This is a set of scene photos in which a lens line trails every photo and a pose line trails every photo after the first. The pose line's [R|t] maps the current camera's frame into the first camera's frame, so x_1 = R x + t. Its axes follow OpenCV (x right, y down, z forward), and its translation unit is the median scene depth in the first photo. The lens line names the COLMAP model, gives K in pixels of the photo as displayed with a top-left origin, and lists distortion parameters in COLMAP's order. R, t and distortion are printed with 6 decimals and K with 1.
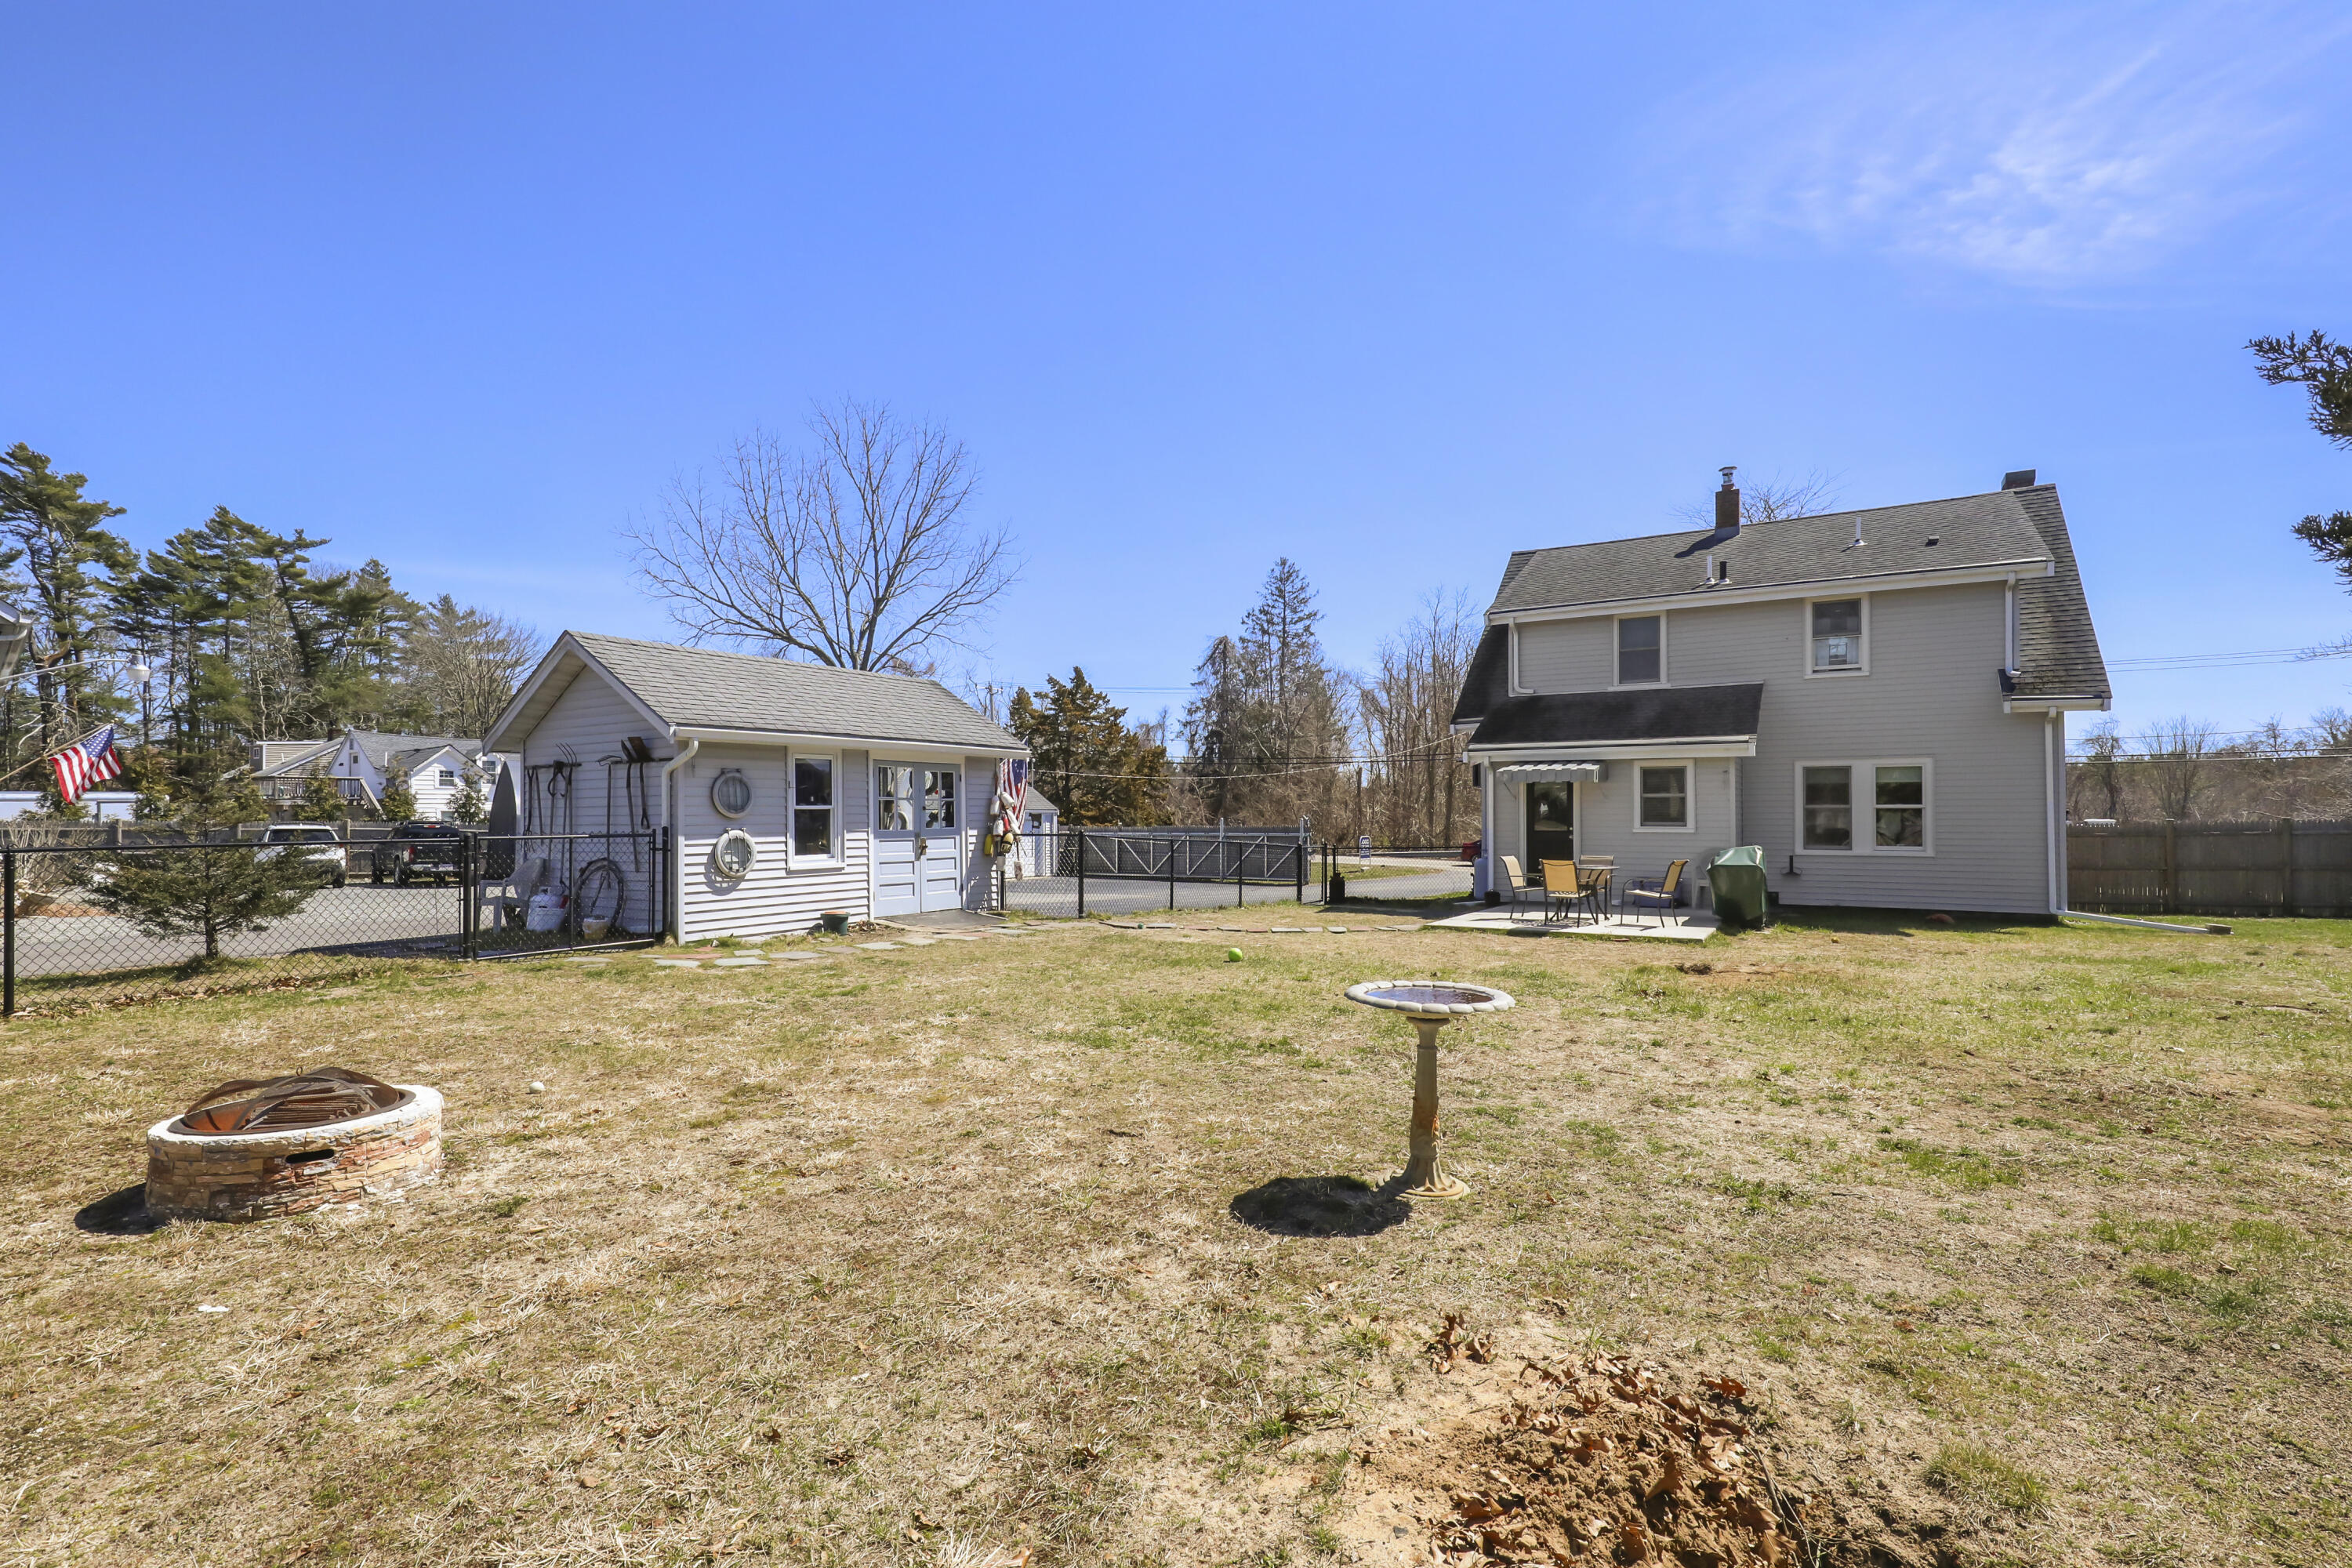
lens RADIAL K [[1065.7, 0, 1182.0], [0, 1065.7, 800.4], [0, 0, 1]] dist [0.000374, -0.000392]
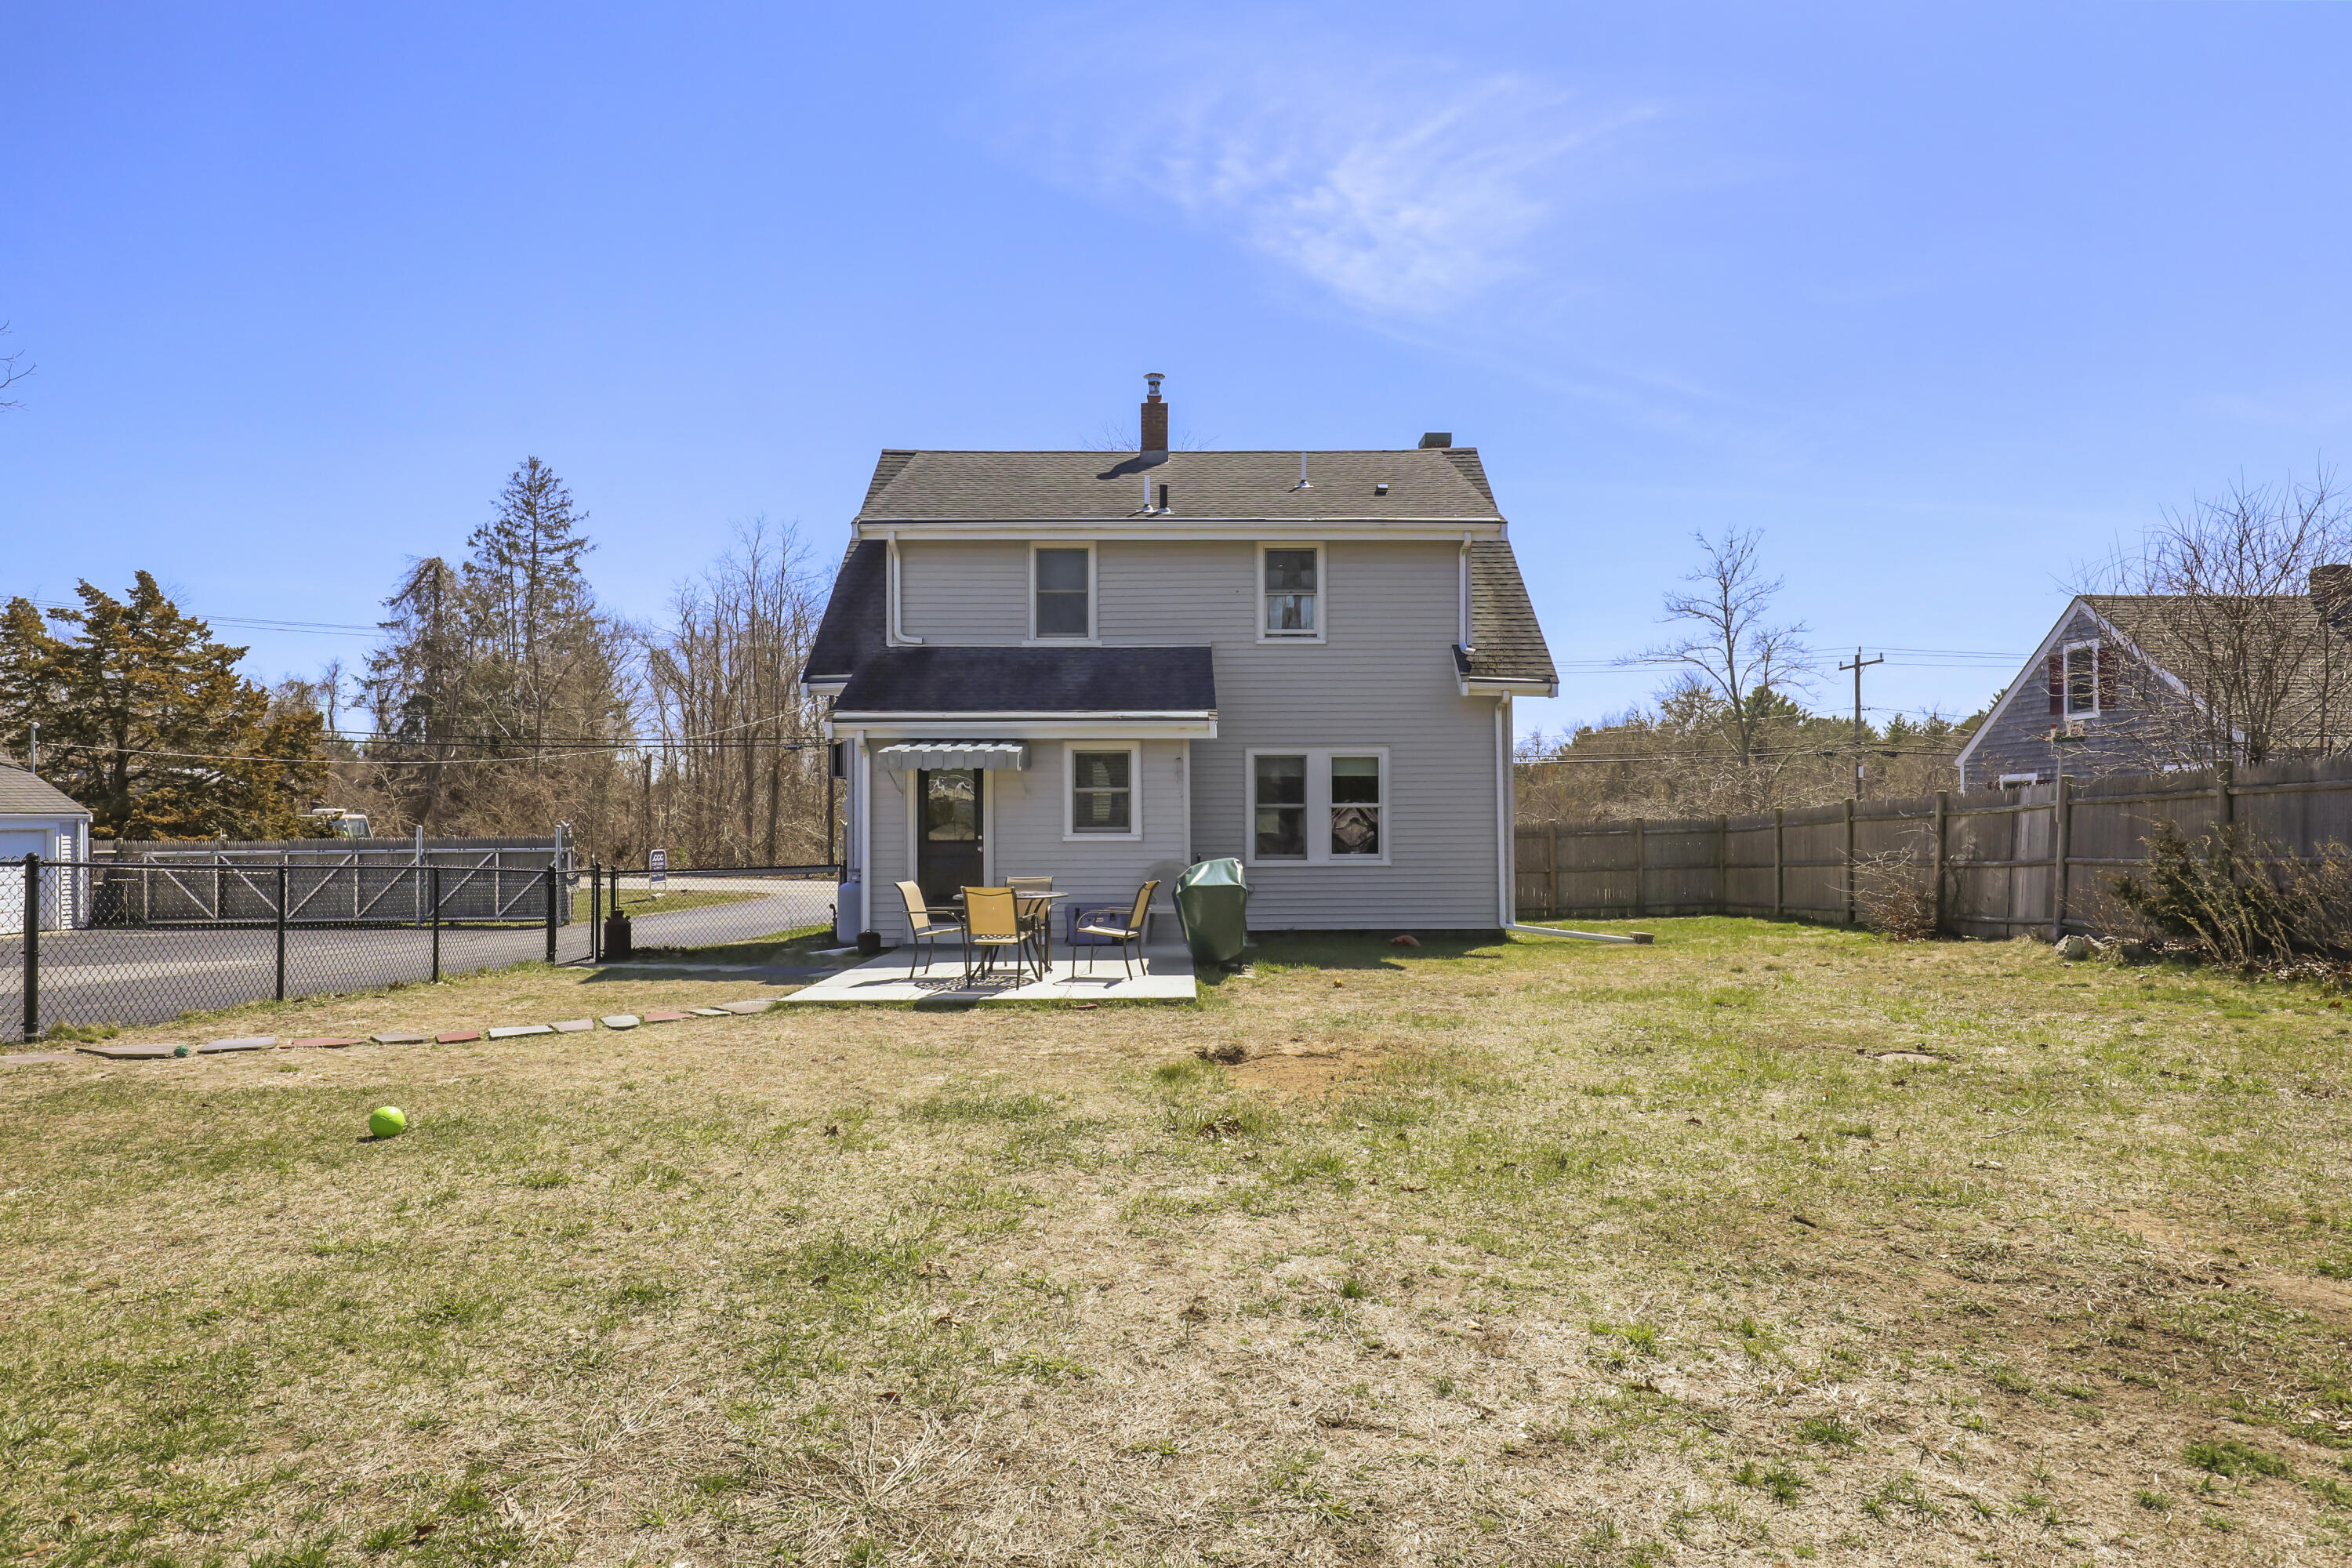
lens RADIAL K [[1322.4, 0, 1183.0], [0, 1322.4, 801.2], [0, 0, 1]] dist [0.002074, -0.000719]
pose [[0.851991, 0.002530, 0.523551, 0.025810], [-0.002566, 0.999996, -0.000657, 0.003396], [-0.523551, -0.000783, 0.851994, 0.198604]]
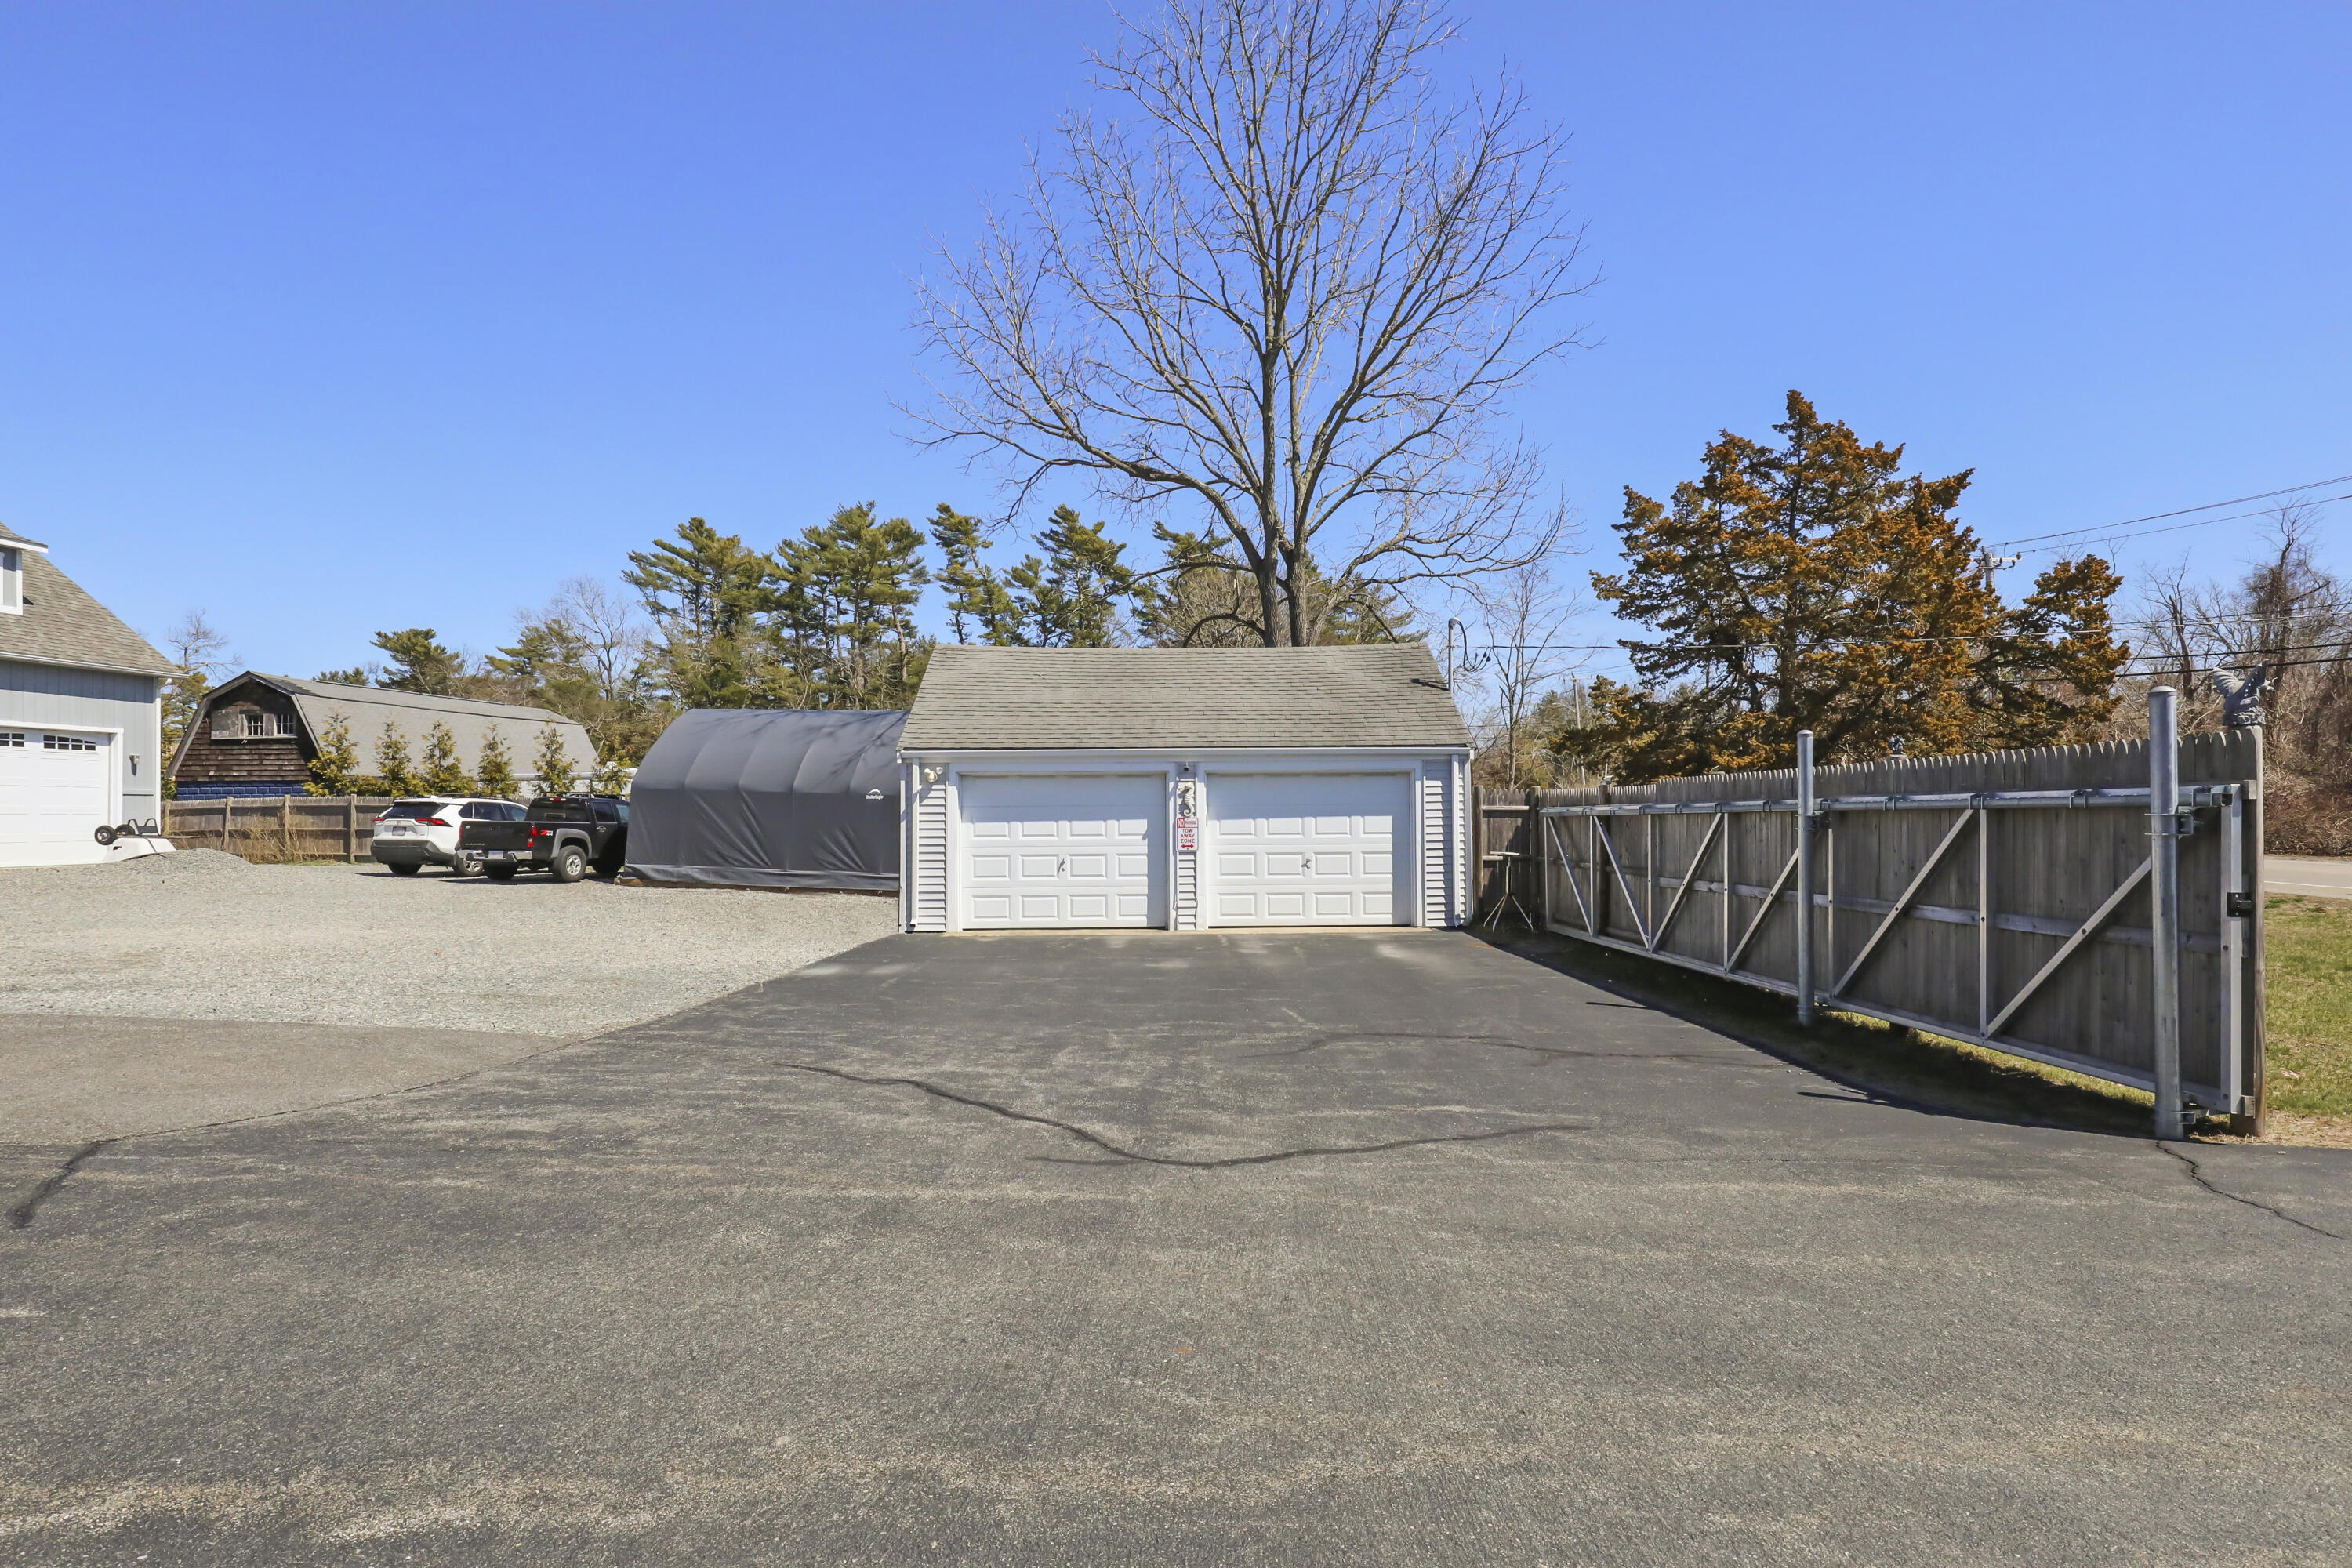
lens RADIAL K [[1143.6, 0, 1178.9], [0, 1143.6, 798.4], [0, 0, 1]] dist [0.005540, -0.002553]
pose [[0.584144, -0.011738, -0.811565, 0.306807], [0.015870, 0.999869, -0.003039, 0.061024], [0.811495, -0.011105, 0.584254, 1.606381]]
